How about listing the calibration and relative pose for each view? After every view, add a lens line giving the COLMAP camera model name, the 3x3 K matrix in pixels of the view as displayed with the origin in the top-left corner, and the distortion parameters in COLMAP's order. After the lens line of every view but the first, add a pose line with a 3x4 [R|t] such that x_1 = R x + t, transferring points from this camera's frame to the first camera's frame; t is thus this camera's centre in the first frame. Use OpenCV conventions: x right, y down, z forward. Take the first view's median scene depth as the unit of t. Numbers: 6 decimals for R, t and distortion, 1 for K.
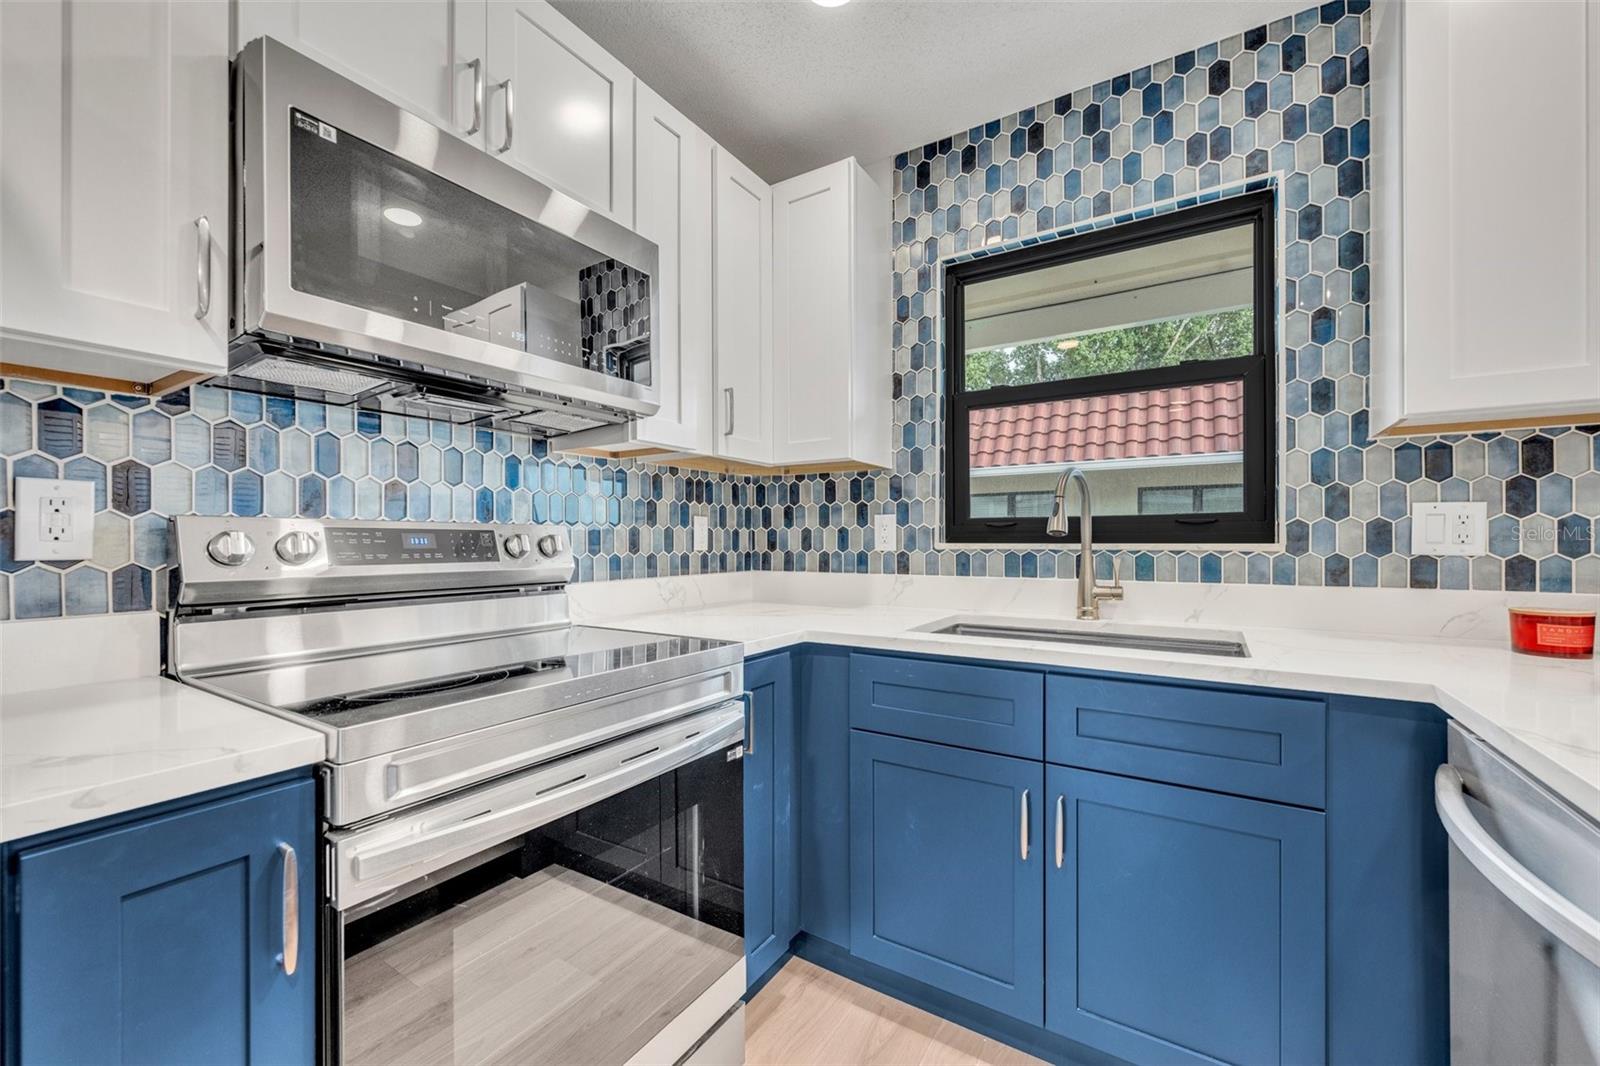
lens RADIAL K [[647.0, 0, 813.0], [0, 647.0, 541.8], [0, 0, 1]] dist [-0.000520, 0.000253]
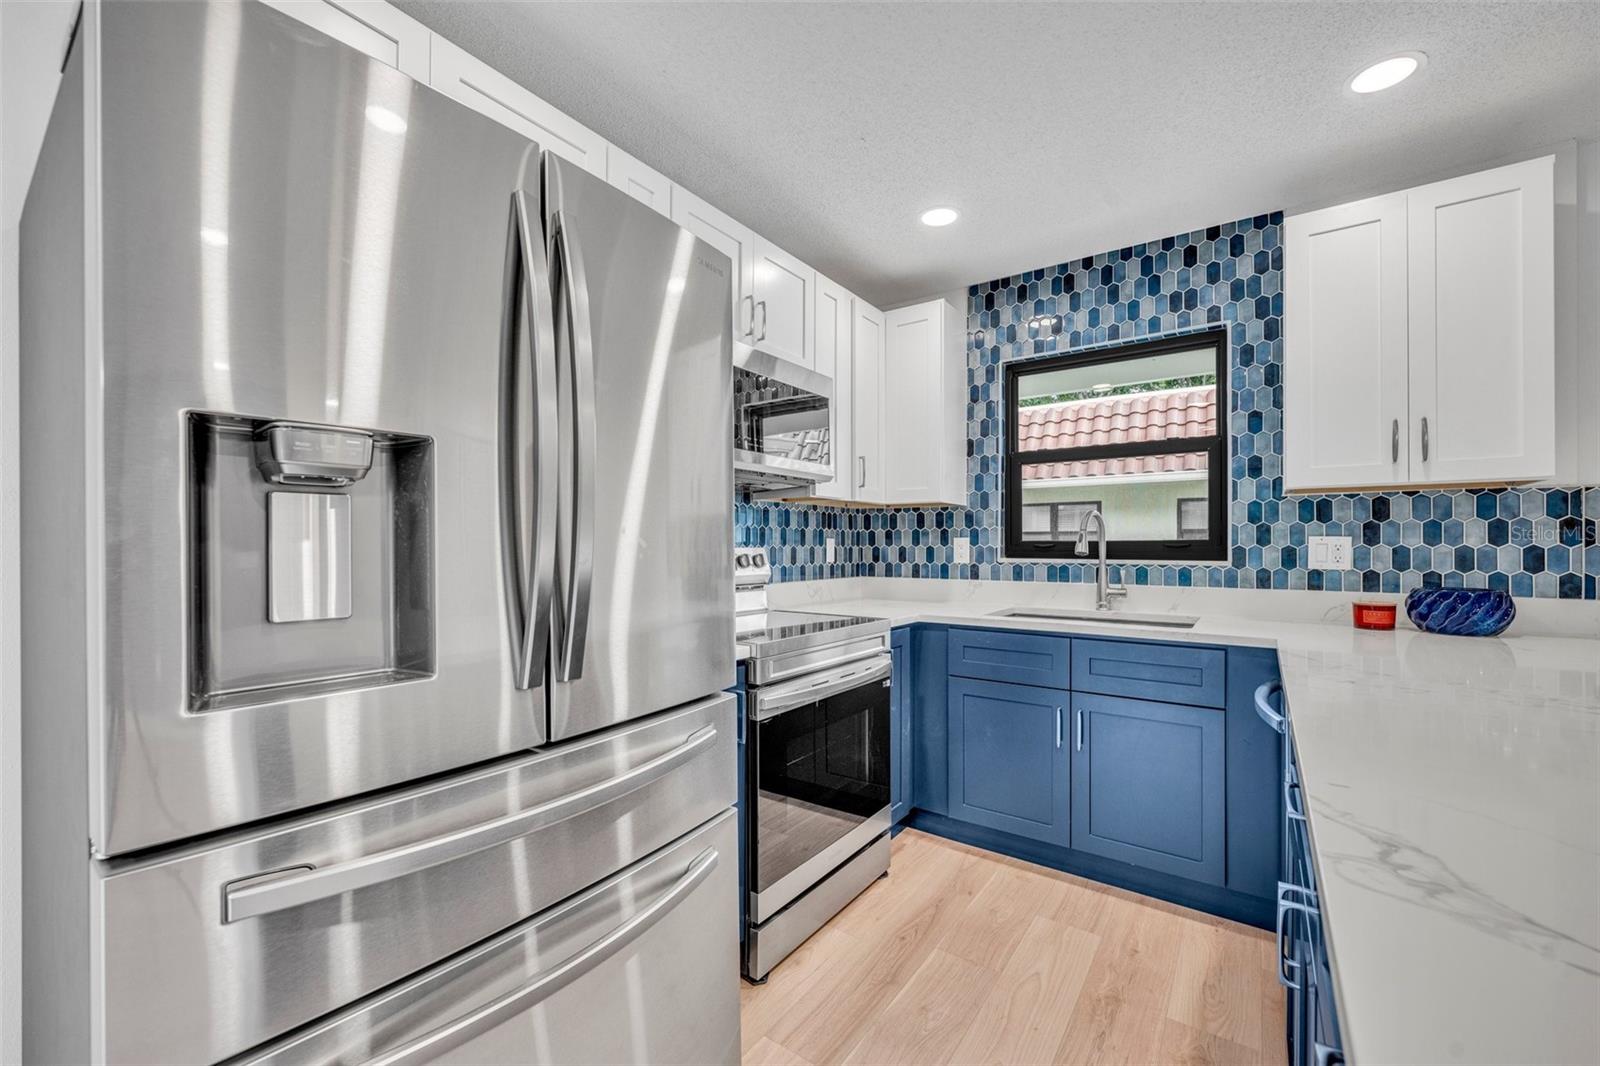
lens RADIAL K [[647.0, 0, 813.2], [0, 647.0, 544.5], [0, 0, 1]] dist [-0.000520, 0.000253]
pose [[0.998245, 0.002685, -0.059161, -0.164409], [-0.002971, 0.999984, -0.004744, -0.024494], [0.059147, 0.004911, 0.998237, -0.557138]]
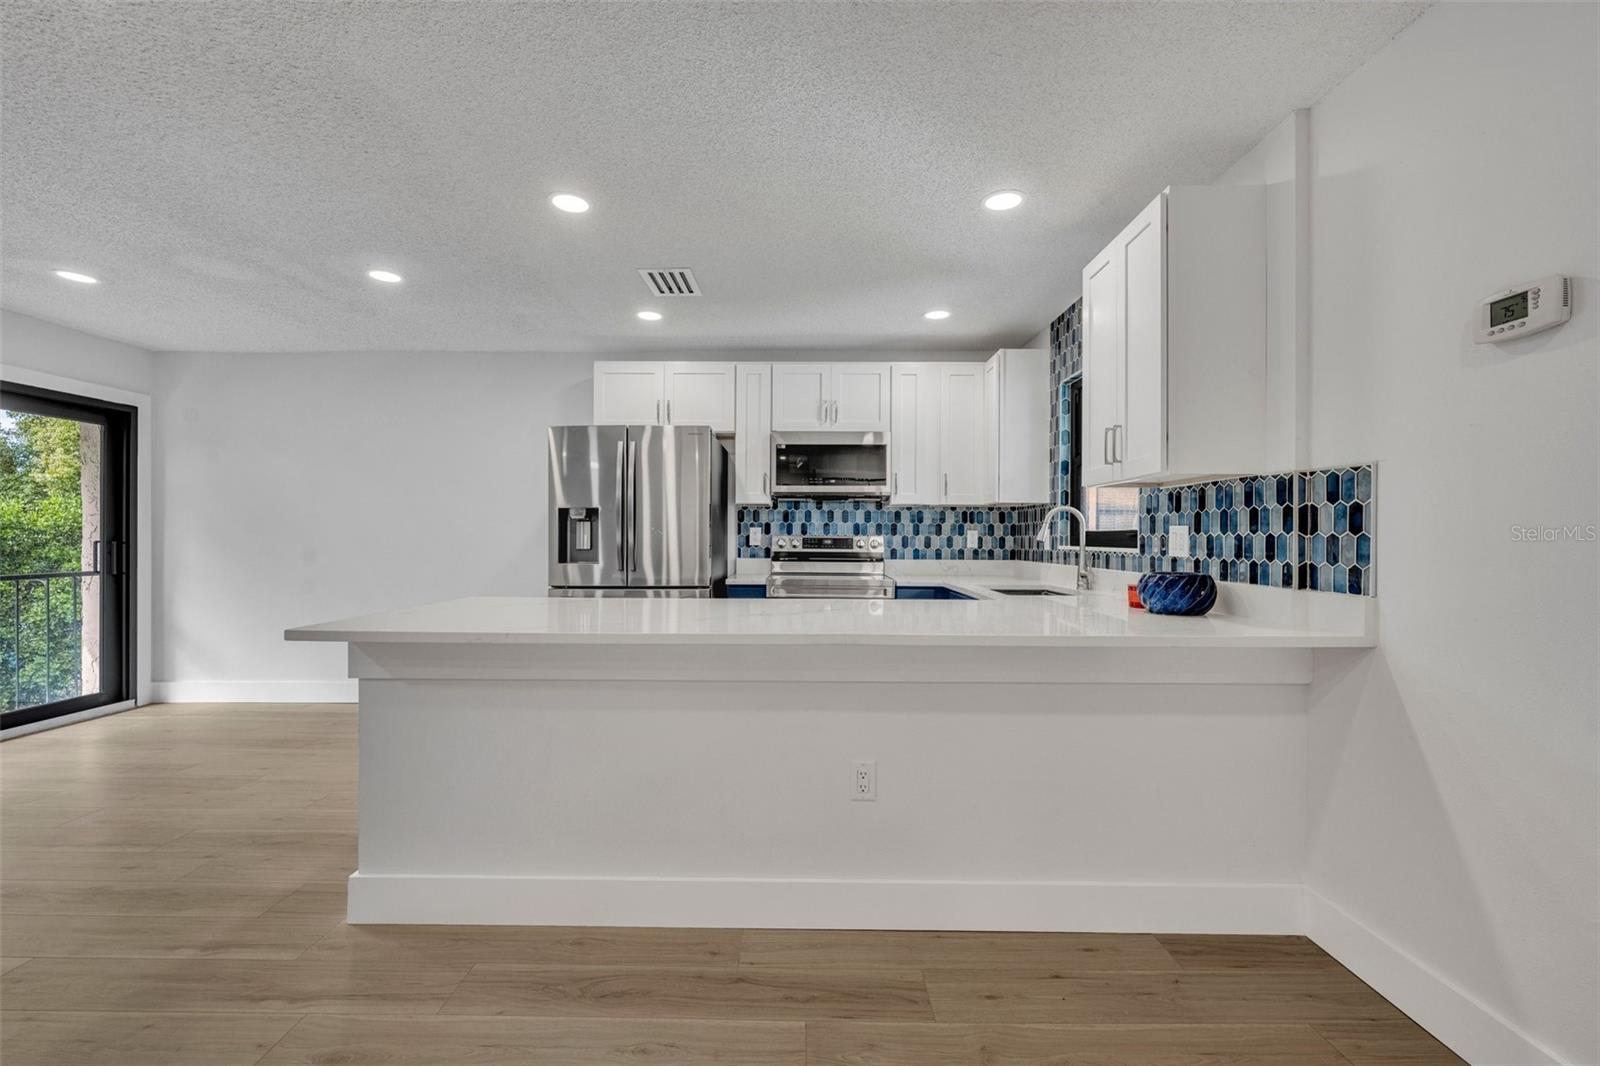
lens RADIAL K [[647.0, 0, 804.3], [0, 647.0, 538.1], [0, 0, 1]] dist [-0.000520, 0.000253]
pose [[0.540184, 0.006177, -0.841525, 1.566444], [-0.009741, 0.999952, 0.001087, -0.016622], [0.841491, 0.007610, 0.540218, -0.640759]]
